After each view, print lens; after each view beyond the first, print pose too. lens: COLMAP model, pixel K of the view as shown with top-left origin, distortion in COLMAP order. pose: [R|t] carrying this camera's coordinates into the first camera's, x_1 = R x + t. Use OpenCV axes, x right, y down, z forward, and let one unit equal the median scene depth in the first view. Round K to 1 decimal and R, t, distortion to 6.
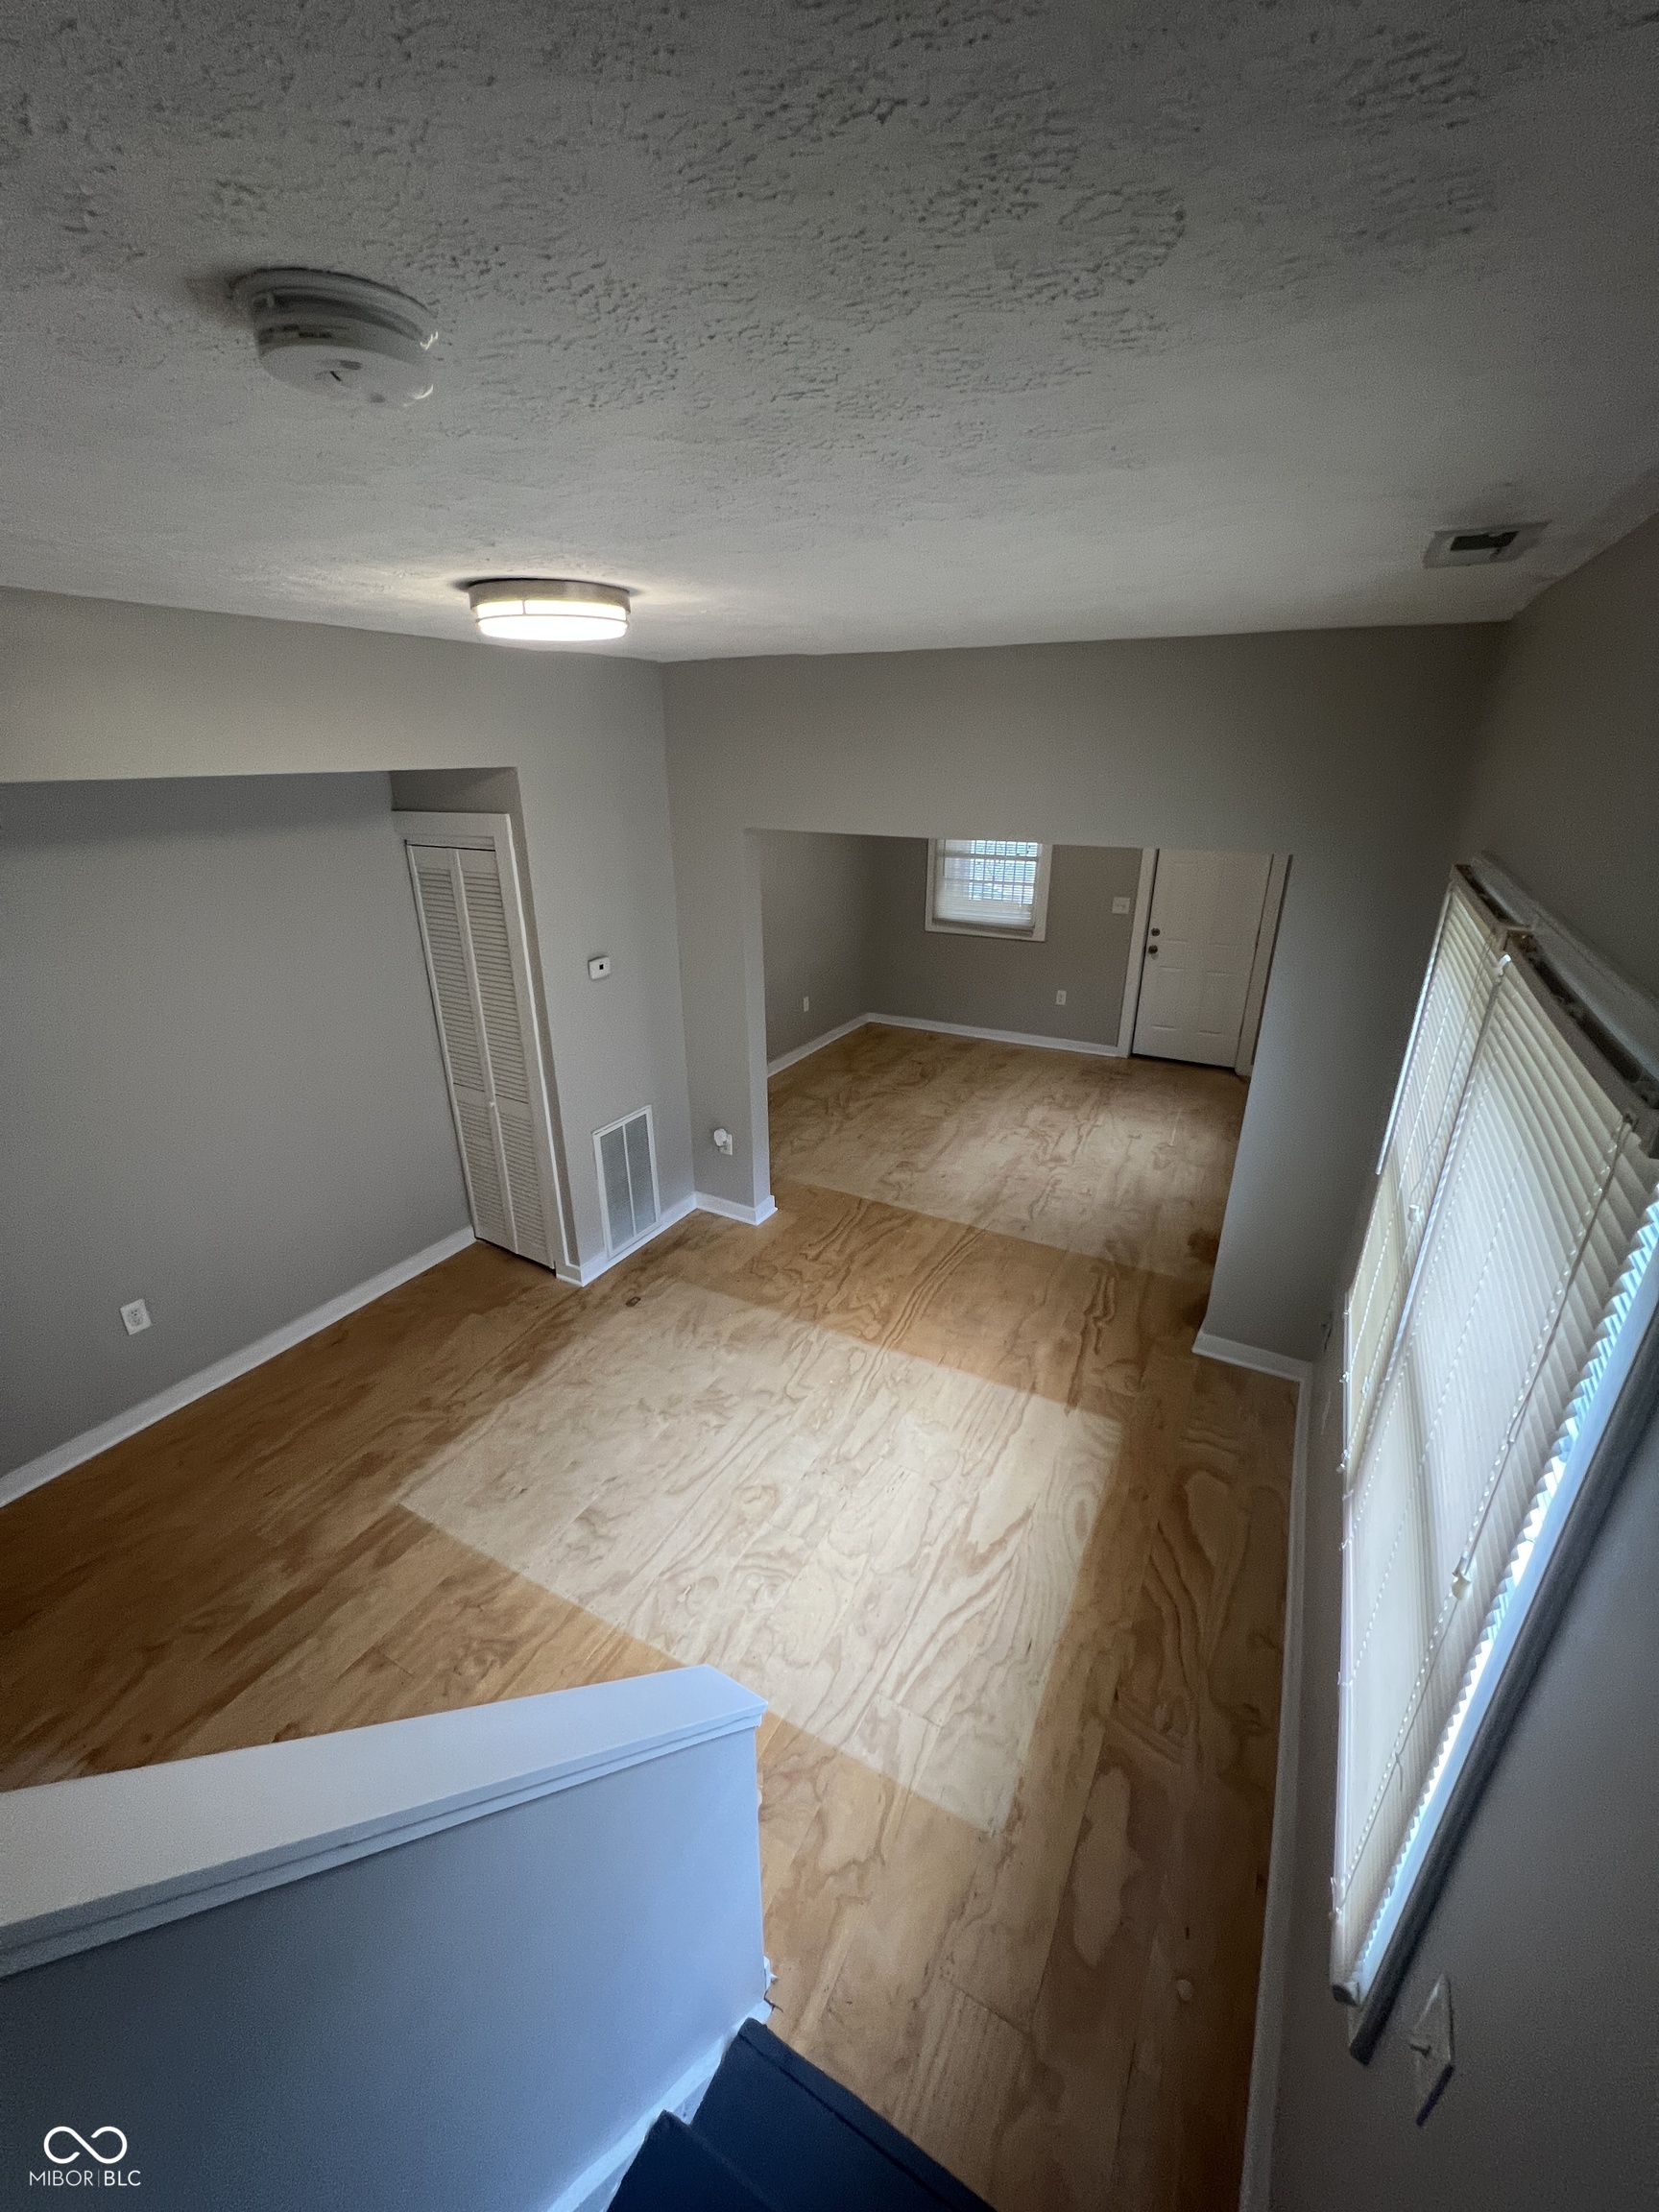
lens RADIAL K [[883.5, 0, 827.6], [0, 883.5, 1110.4], [0, 0, 1]] dist [0.007100, 0.000432]
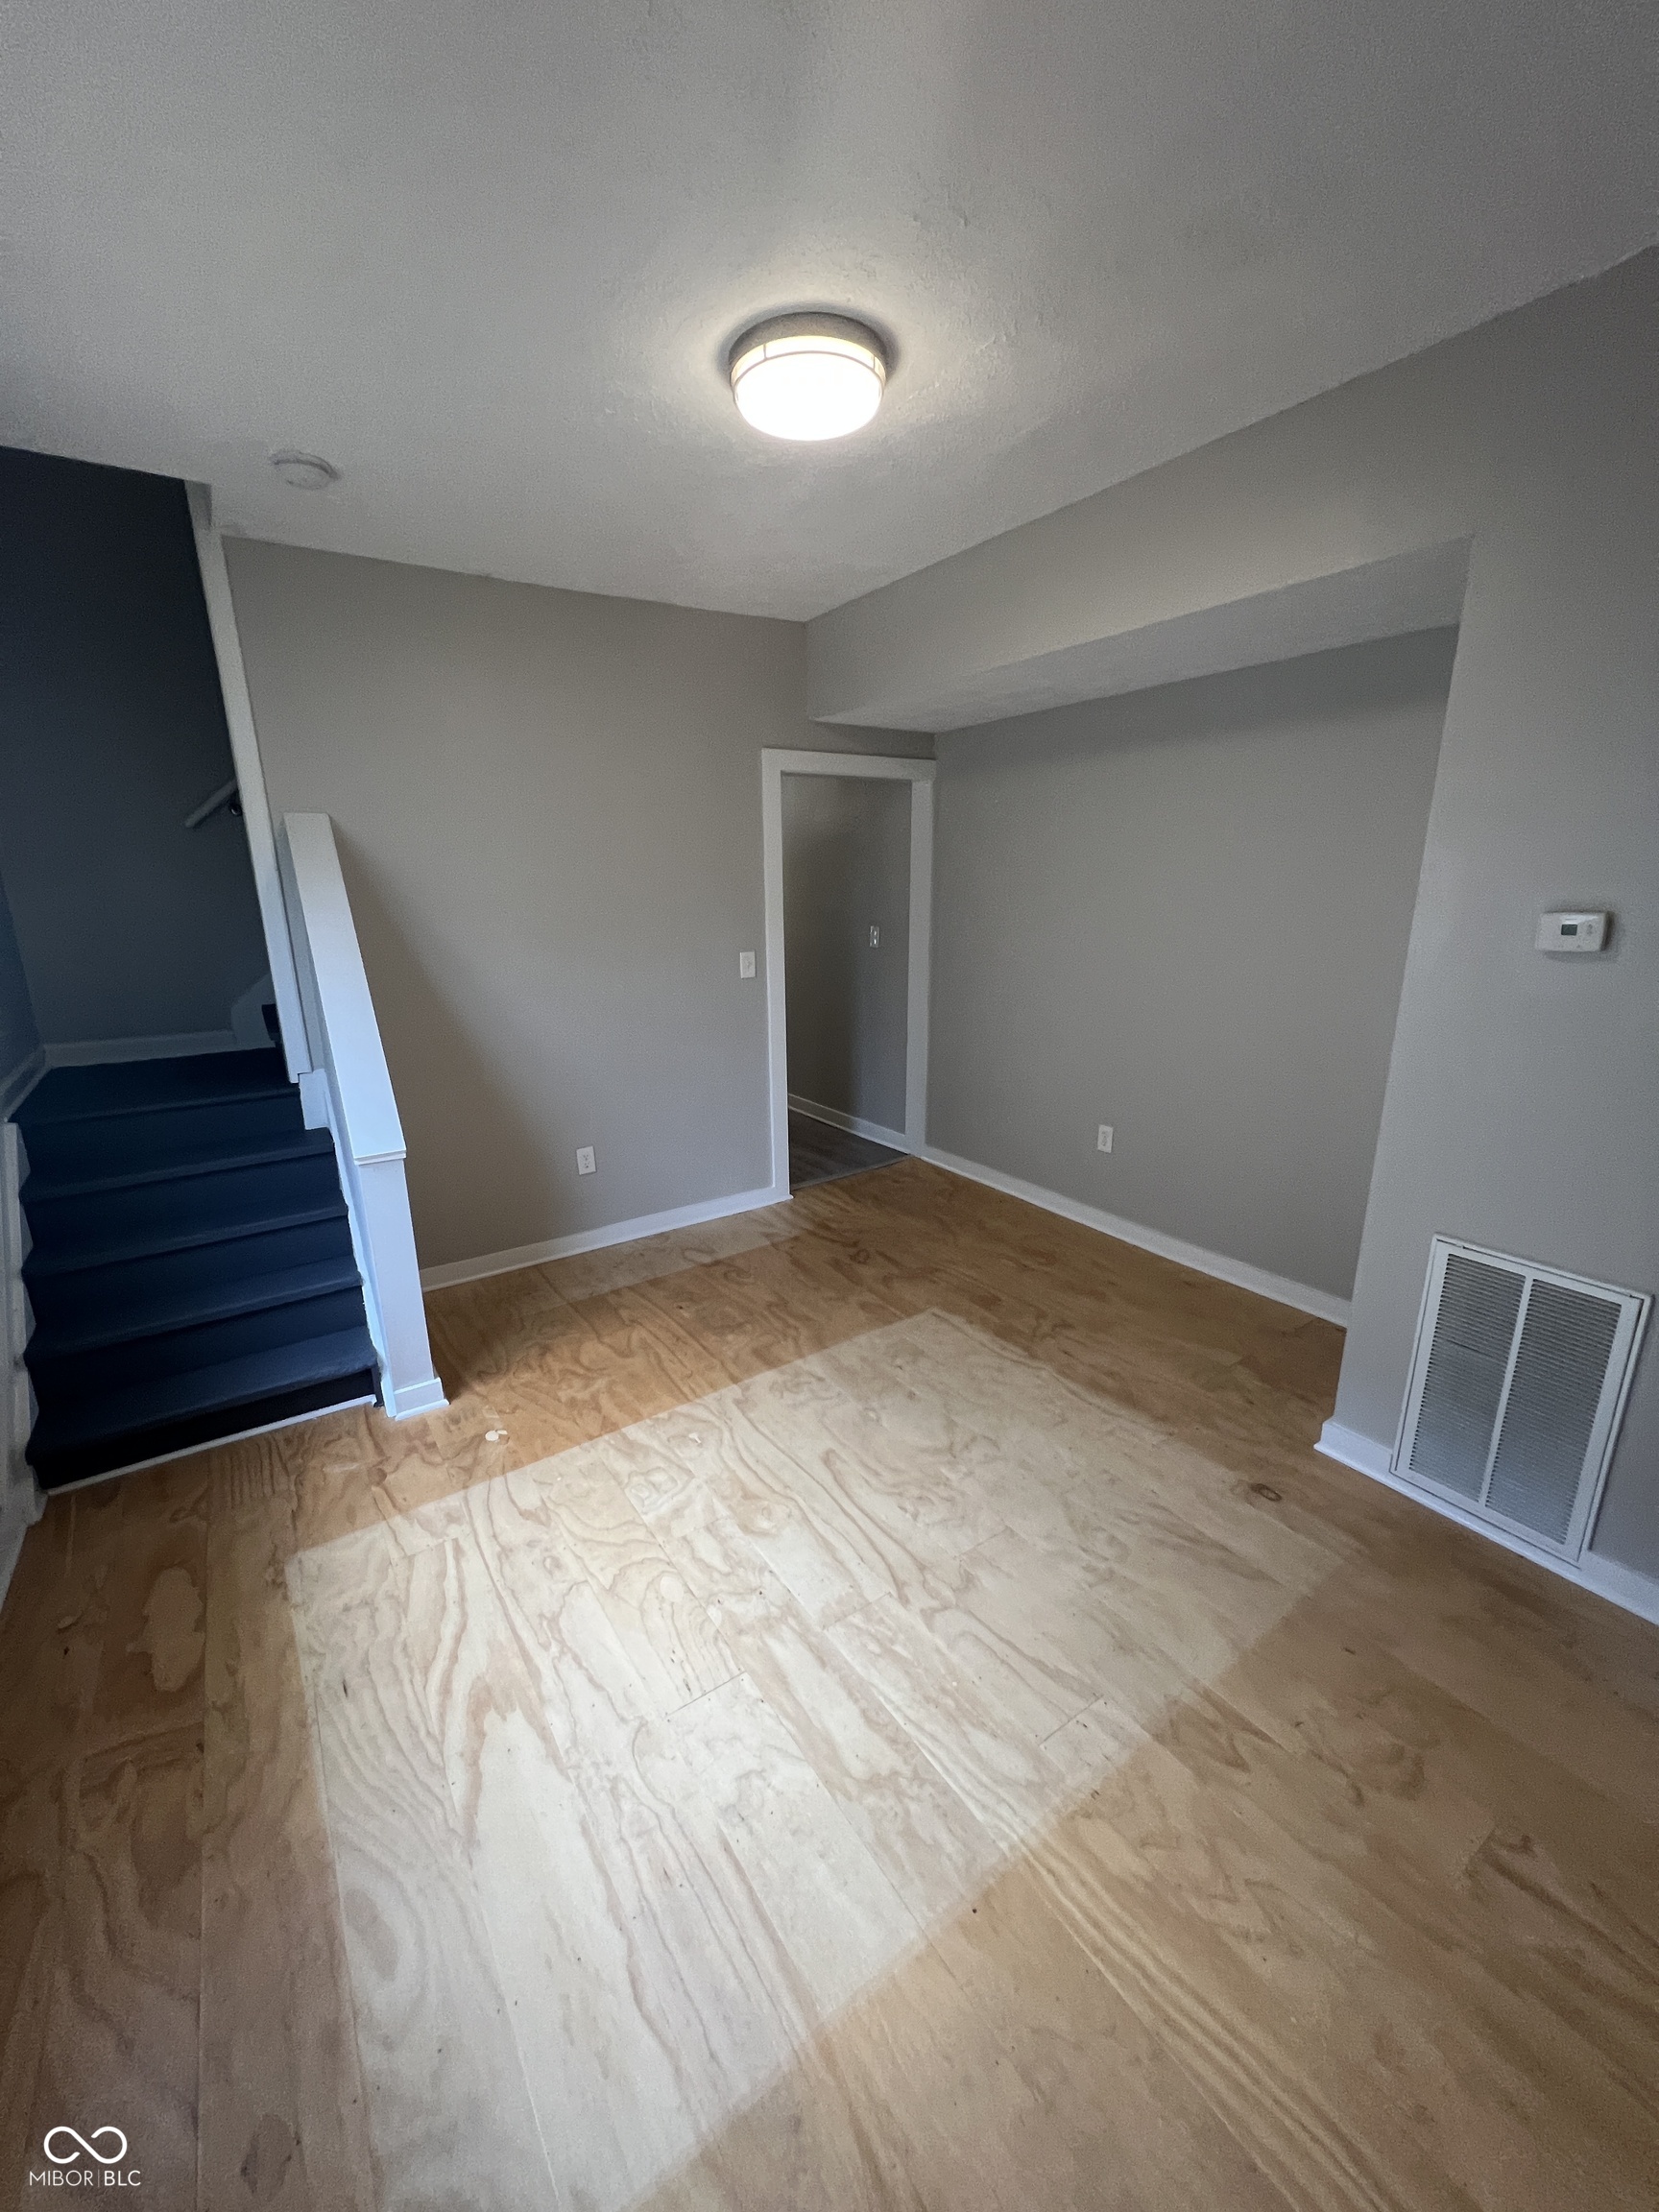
lens RADIAL K [[883.5, 0, 819.0], [0, 883.5, 1107.2], [0, 0, 1]] dist [0.007100, 0.000432]
pose [[-0.458762, 0.235851, -0.856686, 0.259160], [-0.325342, 0.852593, 0.408947, -0.103496], [0.826855, 0.466325, -0.314406, 0.613827]]
